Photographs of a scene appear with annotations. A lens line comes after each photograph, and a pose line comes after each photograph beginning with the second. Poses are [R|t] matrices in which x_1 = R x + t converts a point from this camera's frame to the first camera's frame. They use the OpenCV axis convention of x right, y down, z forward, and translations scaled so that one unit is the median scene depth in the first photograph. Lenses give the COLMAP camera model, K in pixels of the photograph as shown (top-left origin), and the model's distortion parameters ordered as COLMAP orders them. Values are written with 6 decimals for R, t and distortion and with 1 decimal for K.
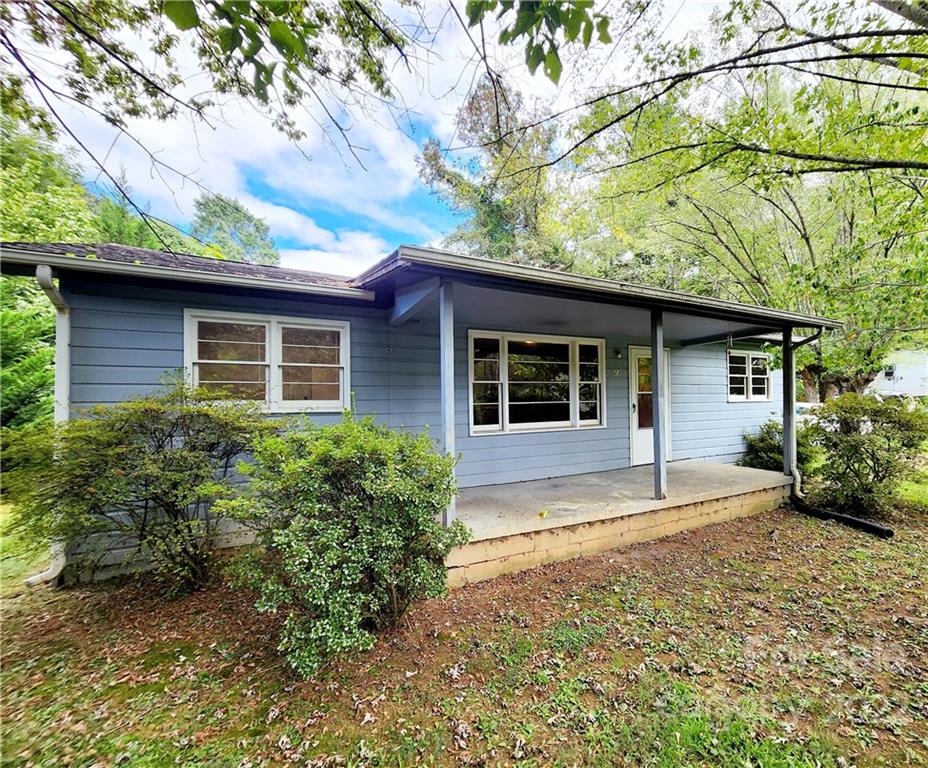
lens RADIAL K [[468.3, 0, 464.0], [0, 468.3, 384.0], [0, 0, 1]] dist [0.010306, -0.000205]
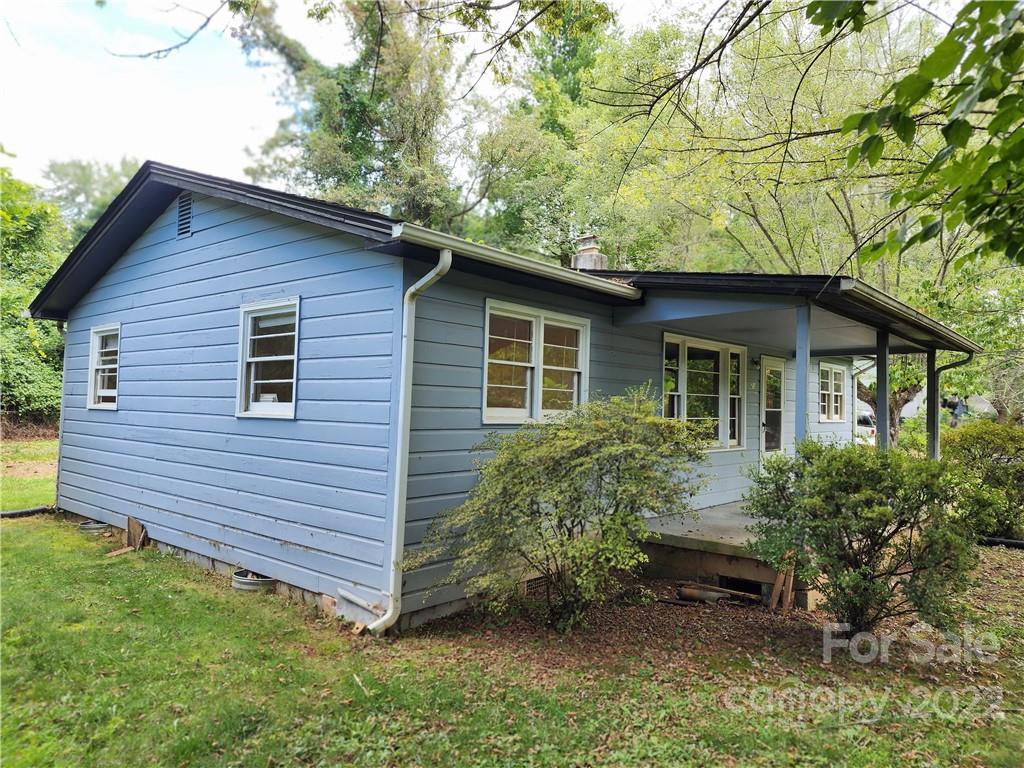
lens RADIAL K [[689.1, 0, 509.5], [0, 689.1, 381.1], [0, 0, 1]] dist [0.074953, -0.073451]
pose [[0.954063, 0.050618, 0.295299, -0.734781], [-0.052502, 0.998620, -0.001553, -0.012206], [-0.294970, -0.014022, 0.955404, -0.145496]]
